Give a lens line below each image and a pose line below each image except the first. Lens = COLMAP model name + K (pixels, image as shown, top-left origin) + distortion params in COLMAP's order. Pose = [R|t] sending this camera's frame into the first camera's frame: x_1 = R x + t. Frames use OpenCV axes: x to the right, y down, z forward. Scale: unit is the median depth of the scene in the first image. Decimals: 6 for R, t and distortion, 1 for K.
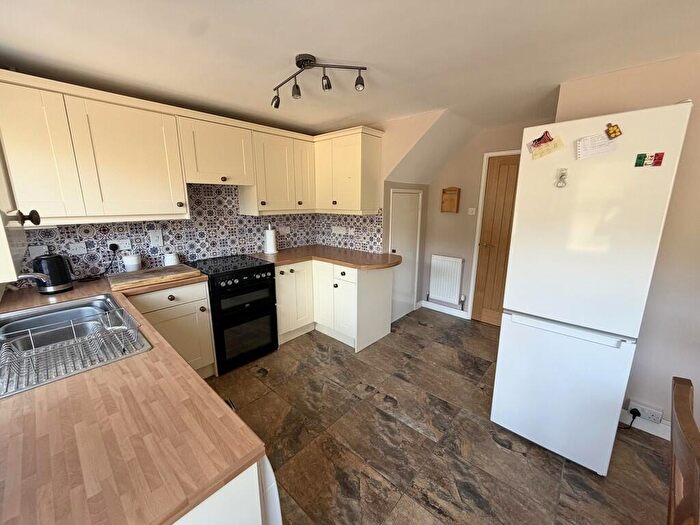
lens RADIAL K [[279.5, 0, 348.6], [0, 279.5, 262.0], [0, 0, 1]] dist [0.000376, -0.000092]
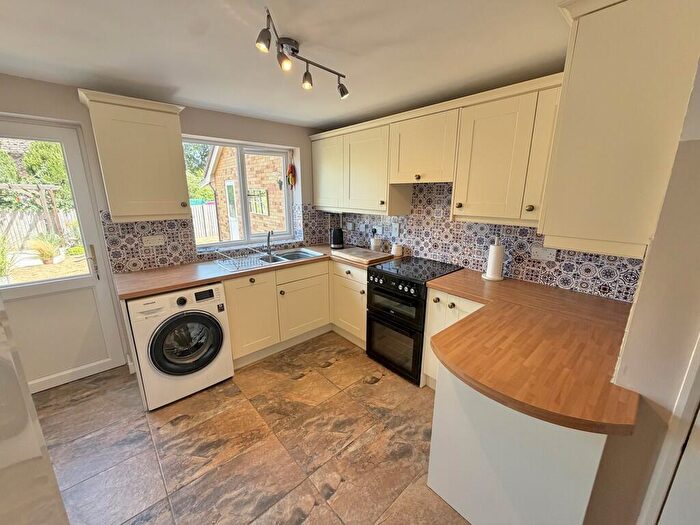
lens RADIAL K [[279.5, 0, 348.6], [0, 279.5, 262.0], [0, 0, 1]] dist [0.000376, -0.000092]
pose [[-0.108520, 0.240606, -0.964537, 0.533076], [-0.219401, 0.940544, 0.259306, -0.219930], [0.969581, 0.239760, -0.049278, 0.880782]]
